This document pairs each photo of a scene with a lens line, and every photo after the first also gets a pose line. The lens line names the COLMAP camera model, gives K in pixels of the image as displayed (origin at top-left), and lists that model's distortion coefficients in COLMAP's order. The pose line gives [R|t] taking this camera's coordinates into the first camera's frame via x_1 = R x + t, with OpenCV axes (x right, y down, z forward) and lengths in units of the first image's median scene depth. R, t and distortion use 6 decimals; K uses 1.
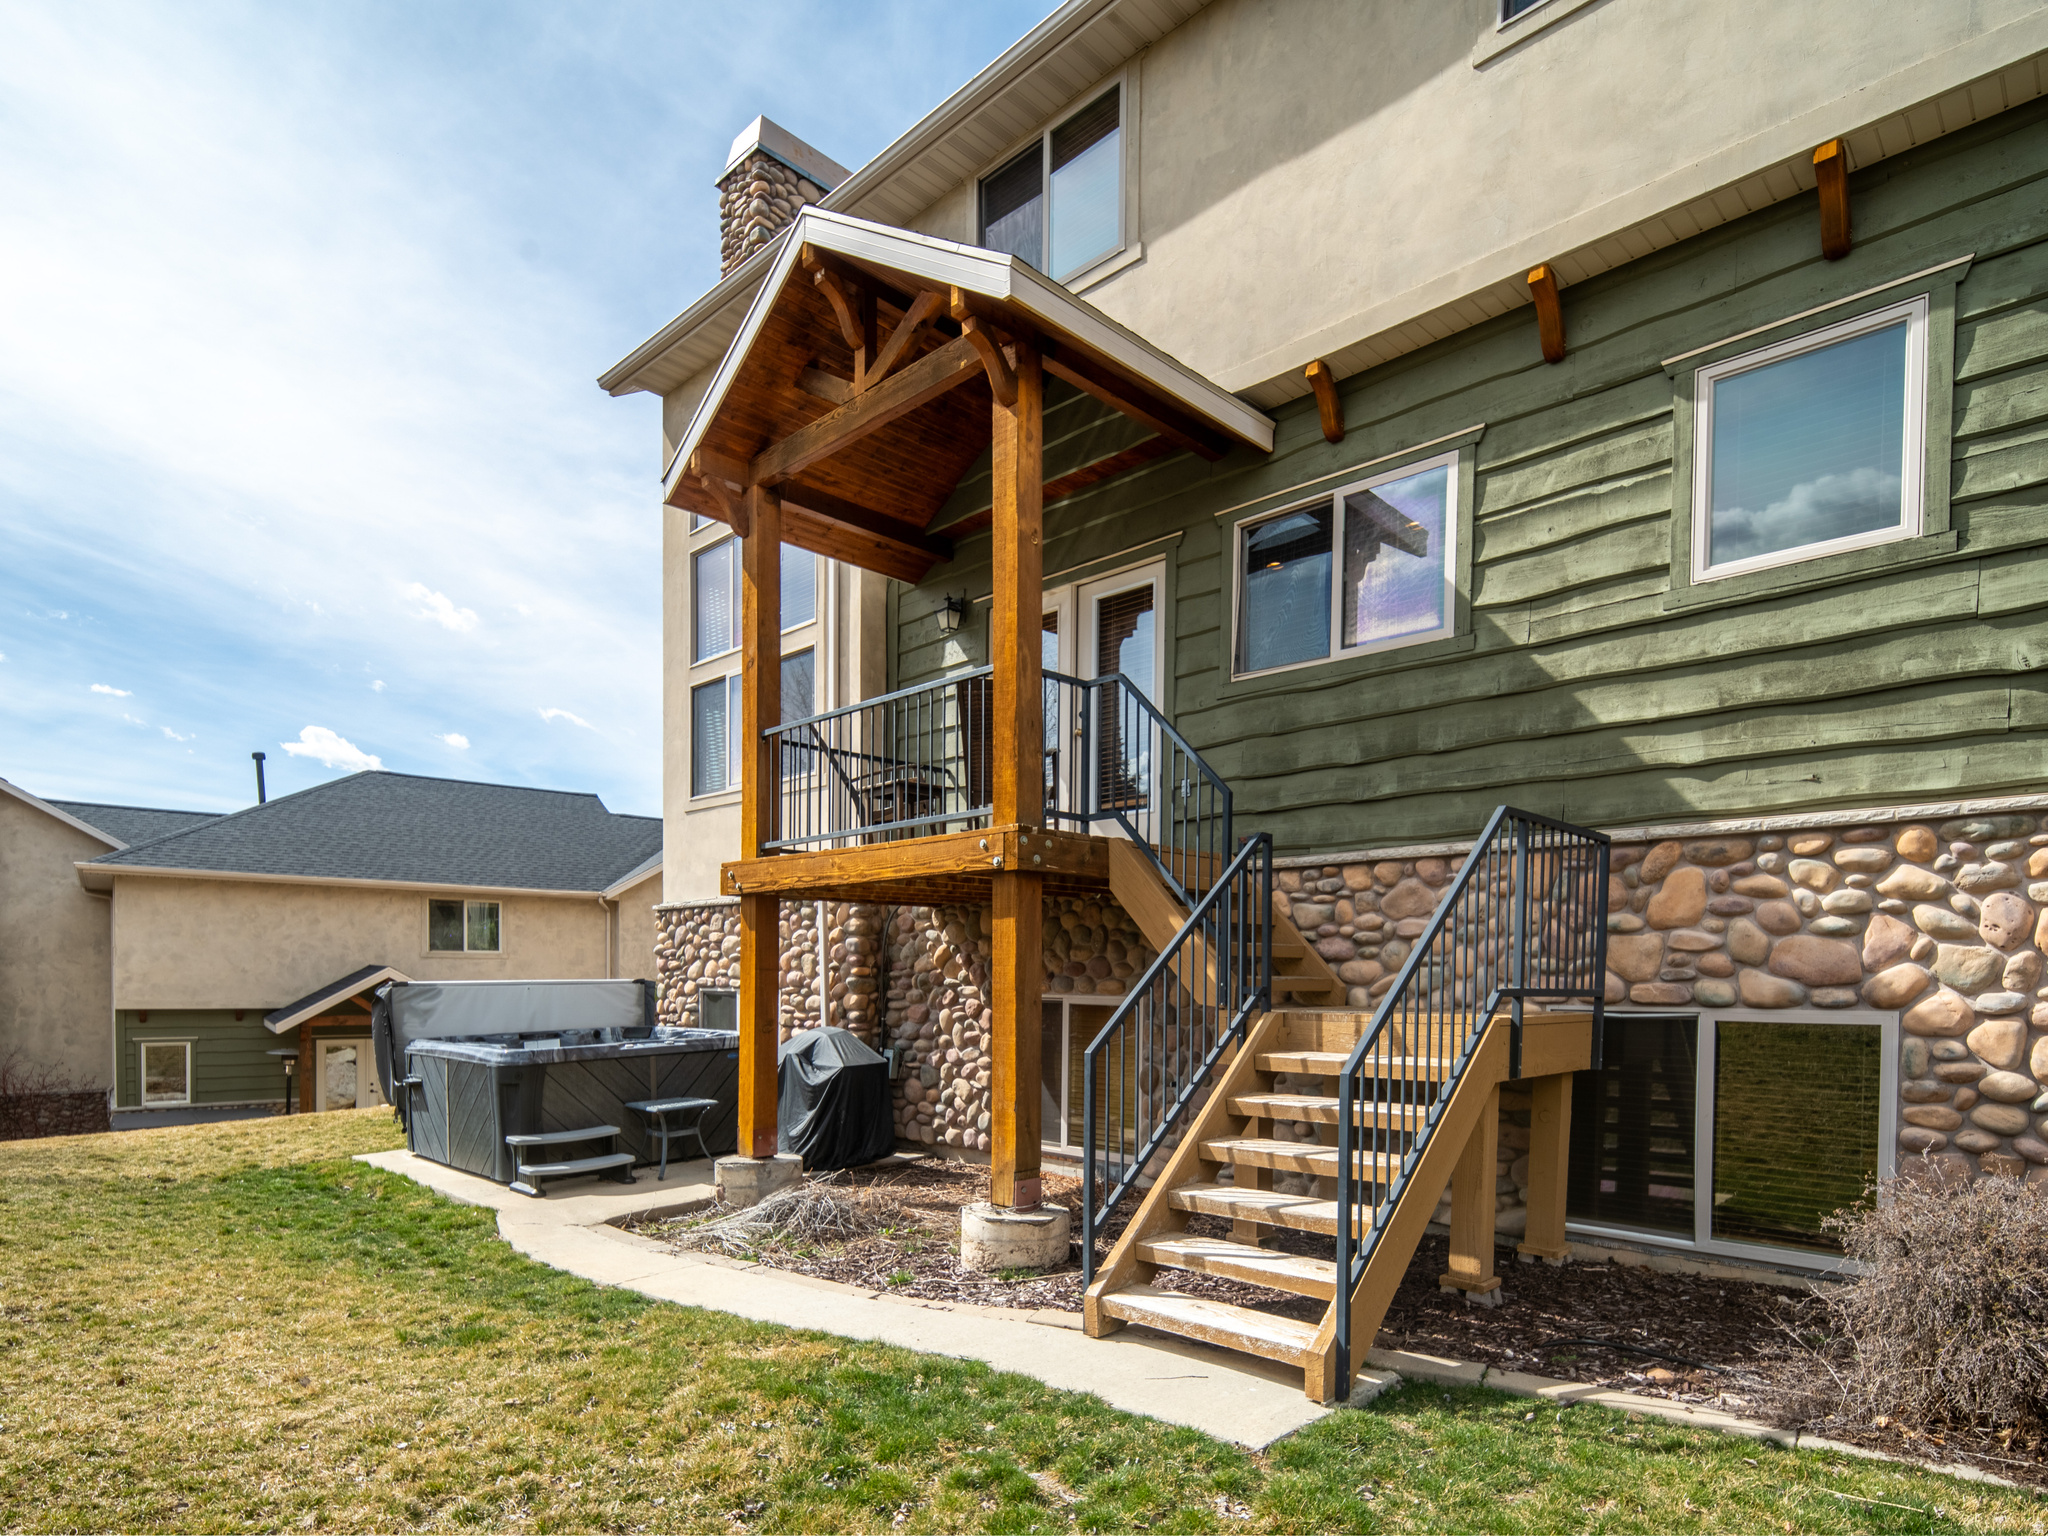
lens RADIAL K [[1115.8, 0, 1024.0], [0, 1115.8, 768.0], [0, 0, 1]] dist [0.001912, 0.000582]
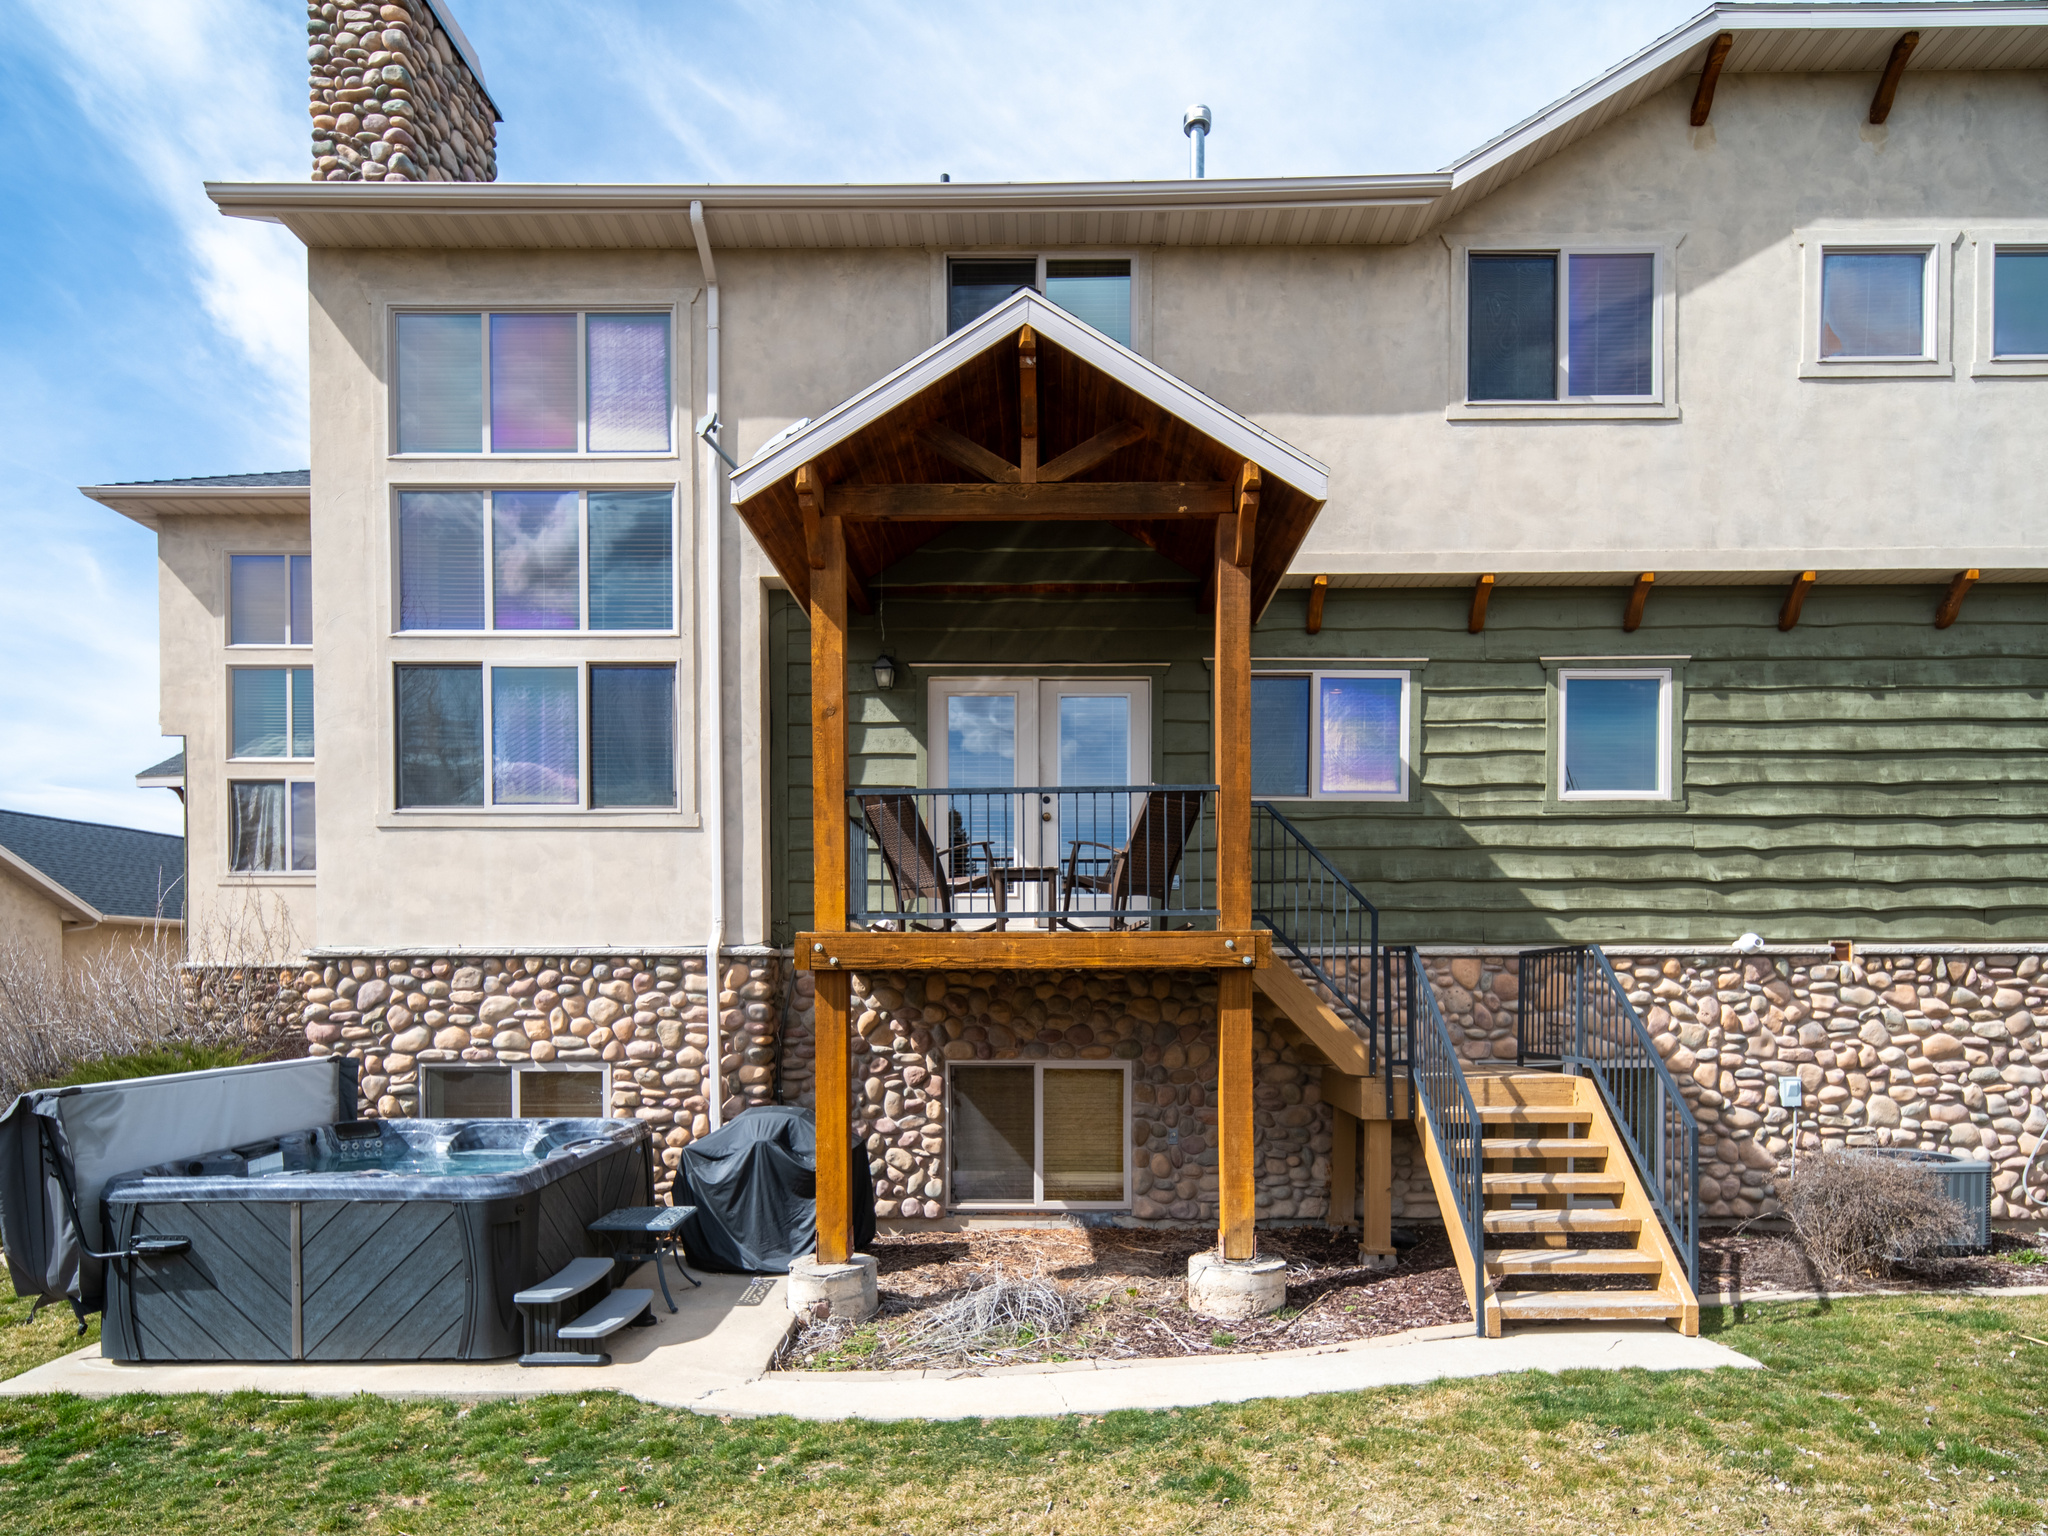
lens RADIAL K [[1095.2, 0, 1029.3], [0, 1095.2, 757.3], [0, 0, 1]] dist [0.002100, 0.002356]
pose [[0.723839, 0.132899, 0.677049, -0.956550], [-0.120827, 0.990526, -0.065254, -0.023726], [-0.679307, -0.034572, 0.733039, 0.307571]]
